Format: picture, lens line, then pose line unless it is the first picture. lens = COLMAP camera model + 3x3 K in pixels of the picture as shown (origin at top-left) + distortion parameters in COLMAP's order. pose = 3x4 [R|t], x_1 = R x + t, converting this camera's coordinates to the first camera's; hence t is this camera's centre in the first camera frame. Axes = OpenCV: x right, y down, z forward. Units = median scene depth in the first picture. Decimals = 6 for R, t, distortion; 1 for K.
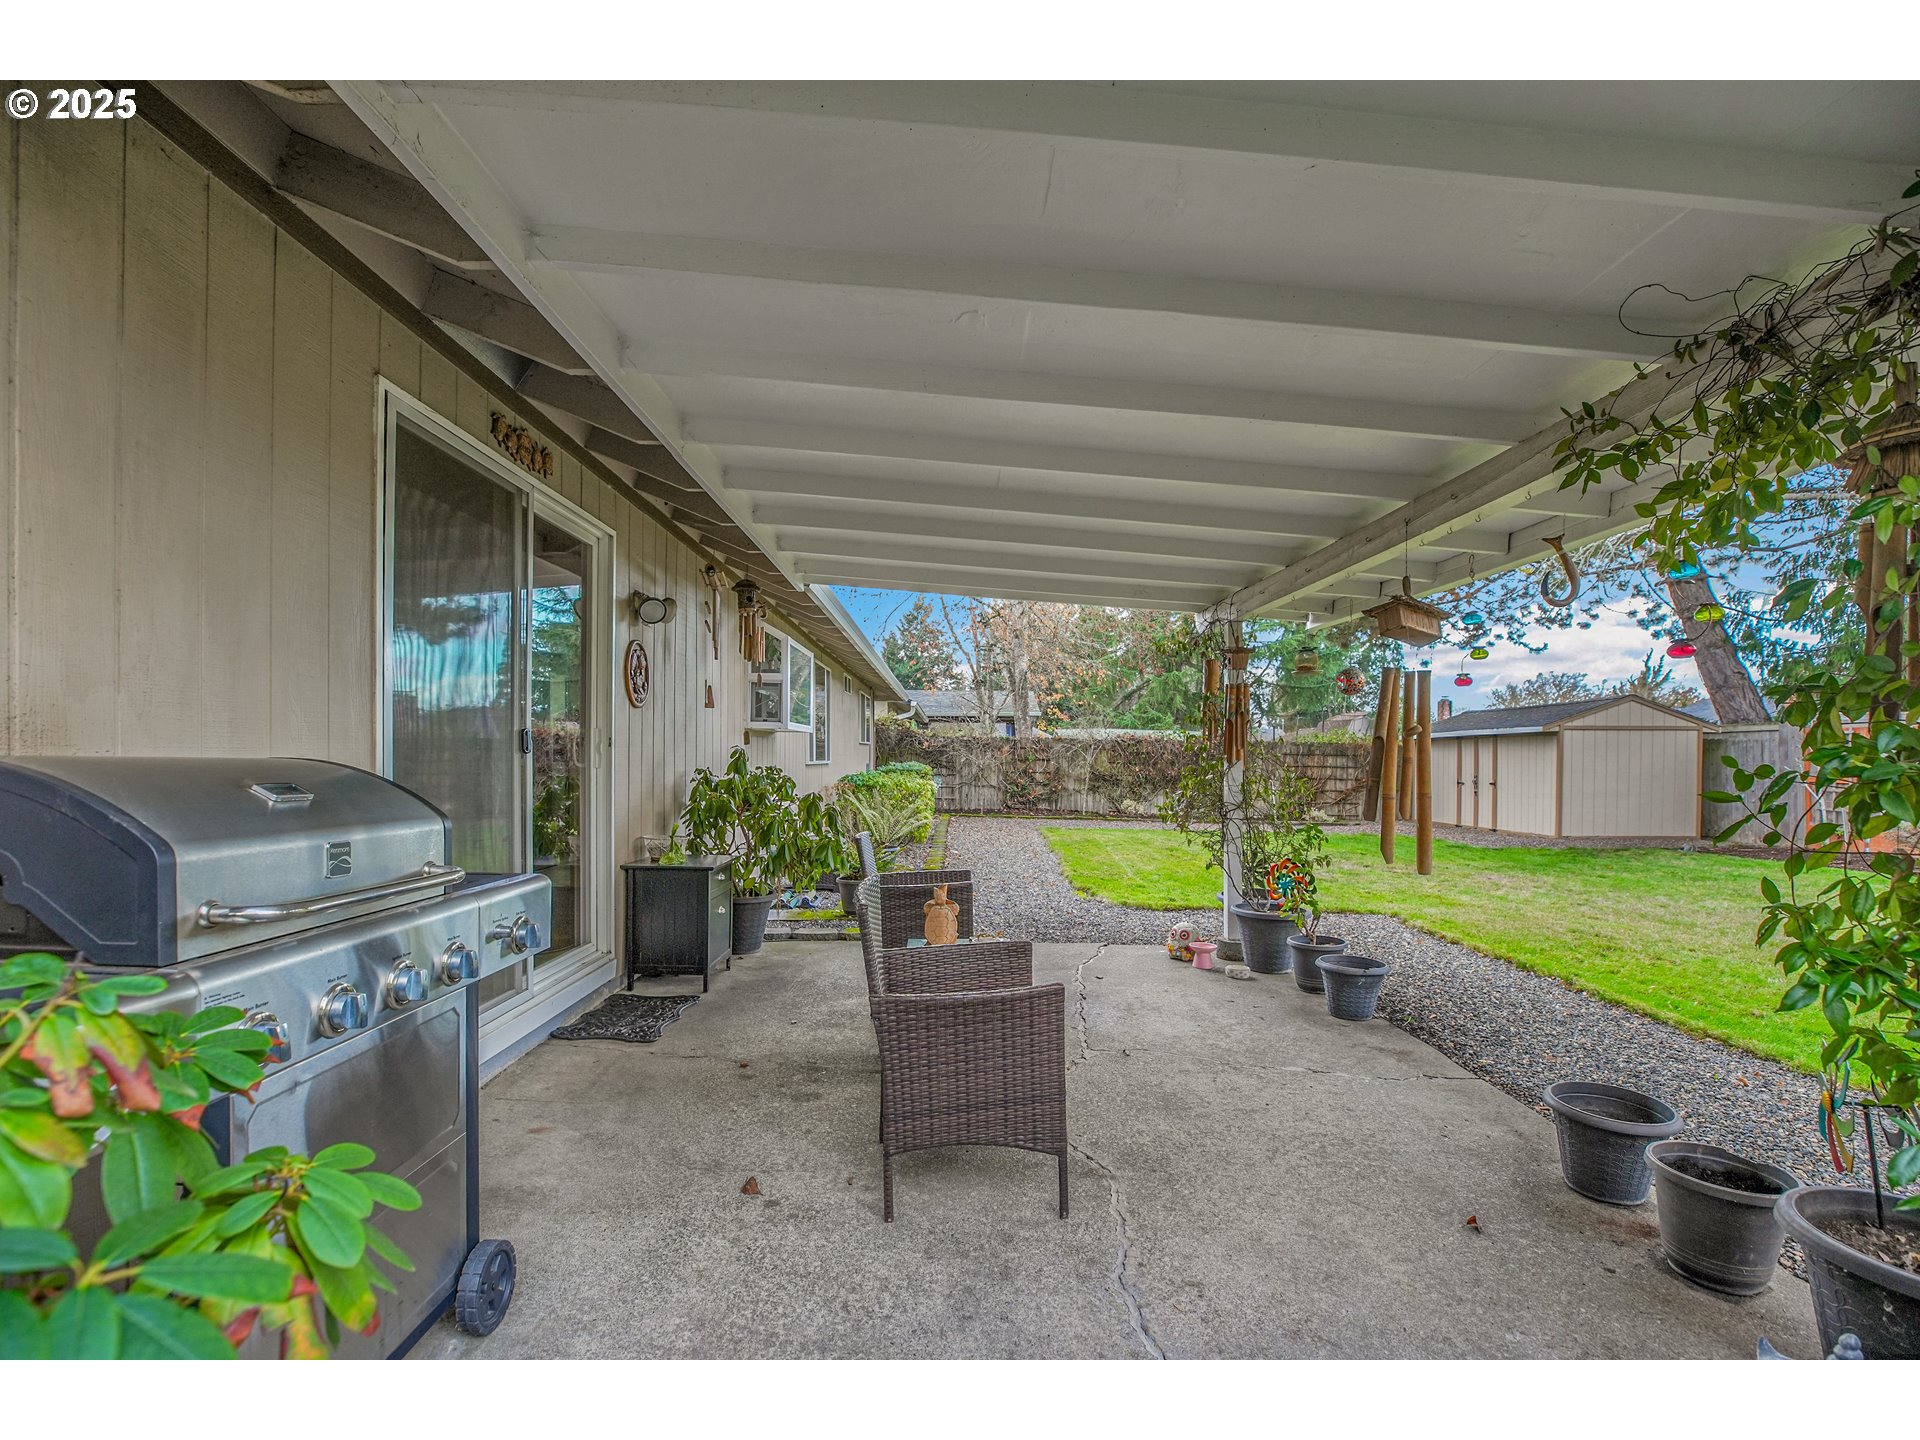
lens RADIAL K [[912.8, 0, 945.0], [0, 912.8, 768.9], [0, 0, 1]] dist [-0.031342, 0.000187]
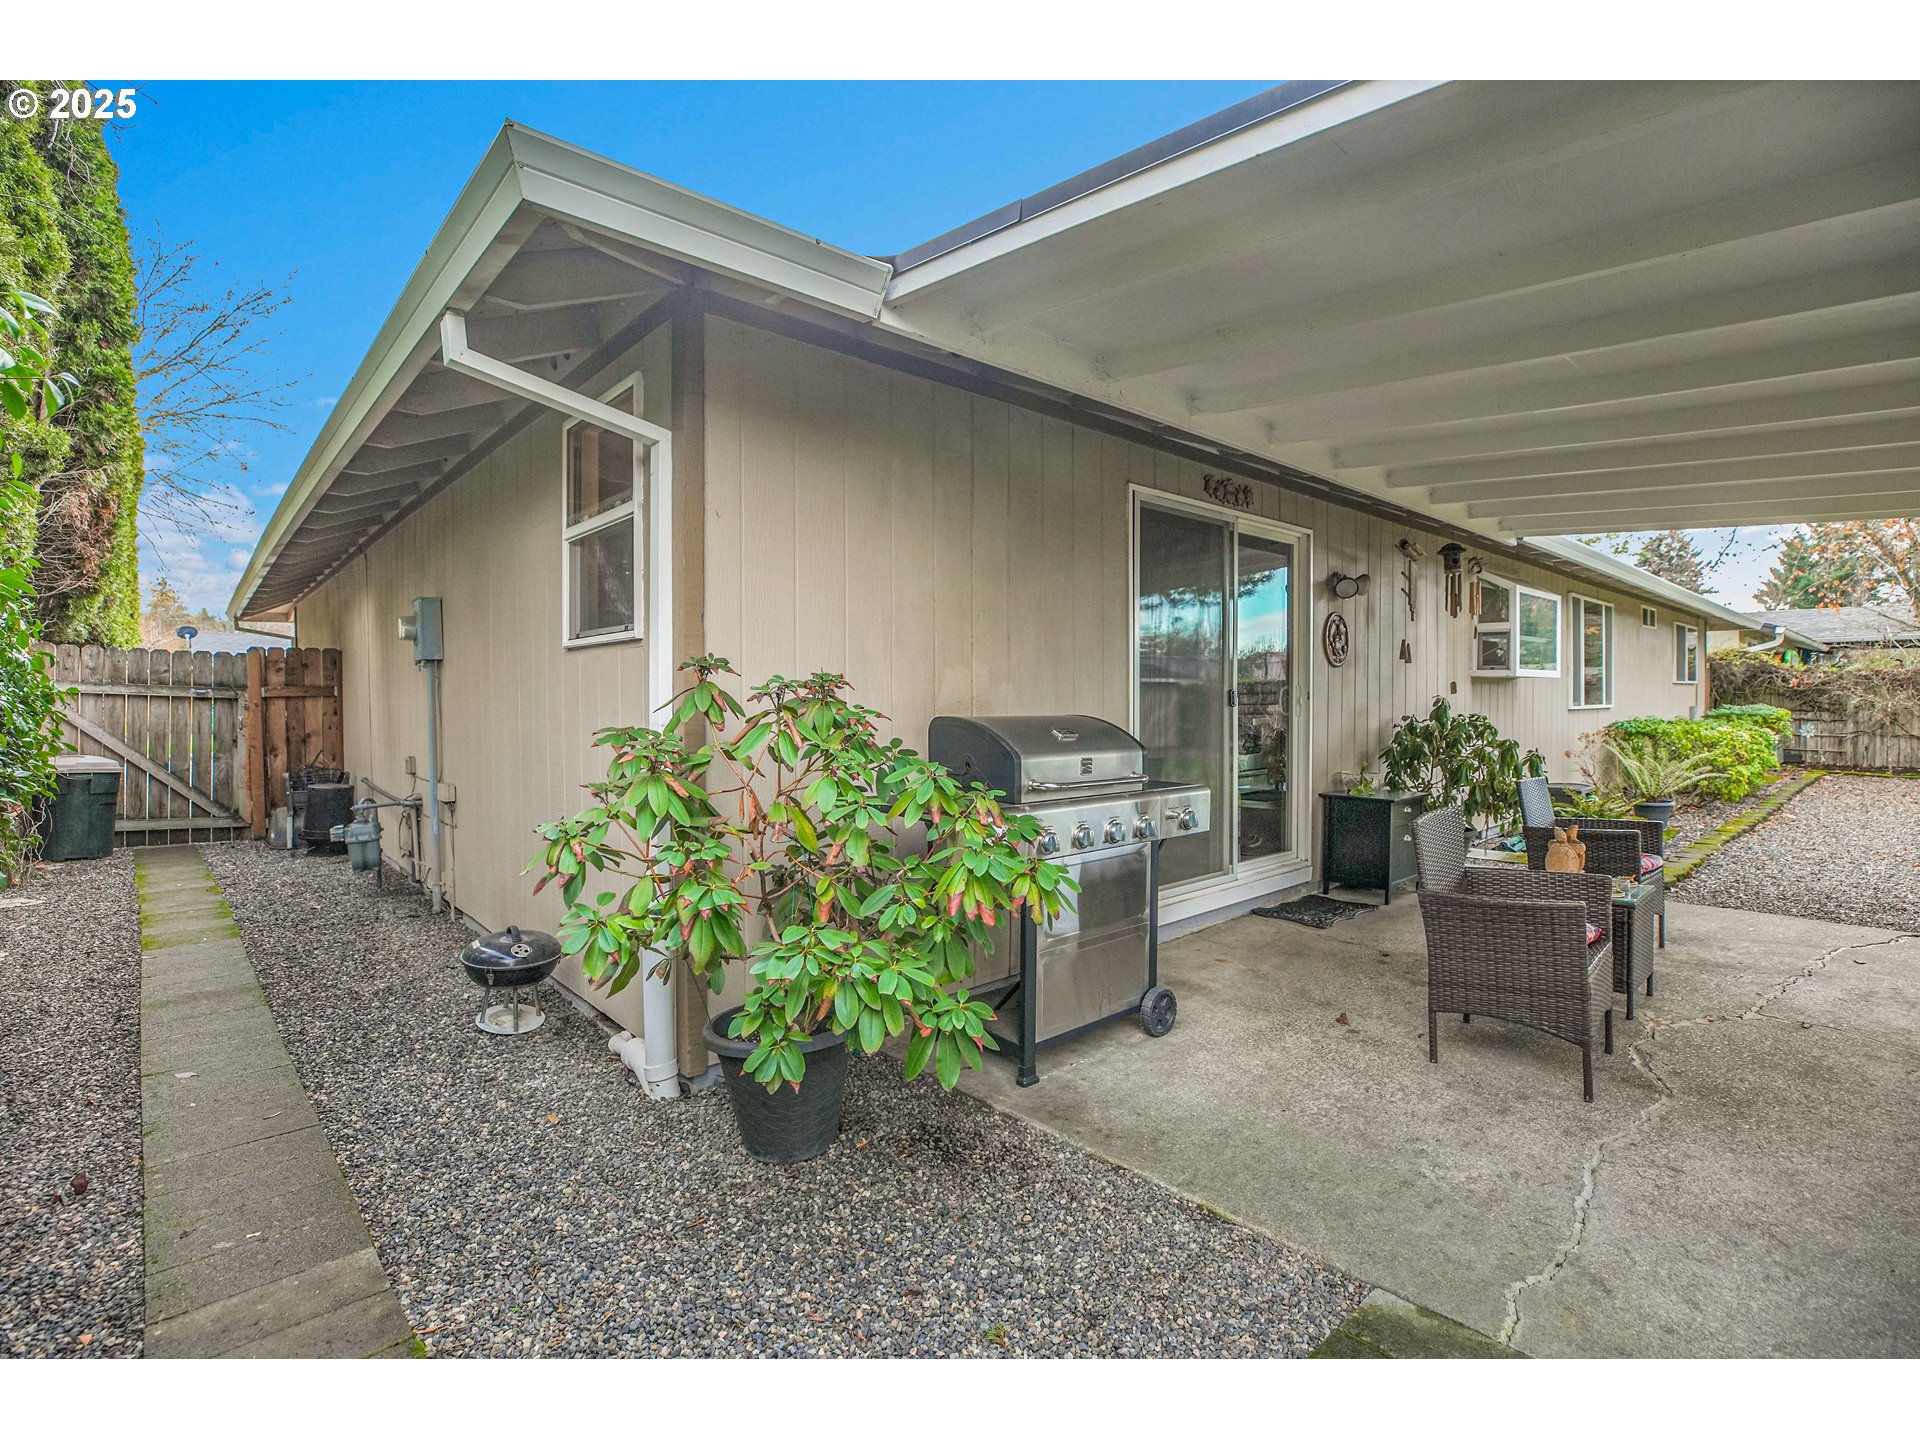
lens RADIAL K [[913.6, 0, 958.9], [0, 913.6, 730.6], [0, 0, 1]] dist [-0.000776, 0.000190]
pose [[0.676092, 0.019533, -0.736559, 0.194129], [-0.001037, 0.999673, 0.025559, -0.010445], [0.736817, -0.016516, 0.675891, -0.181722]]
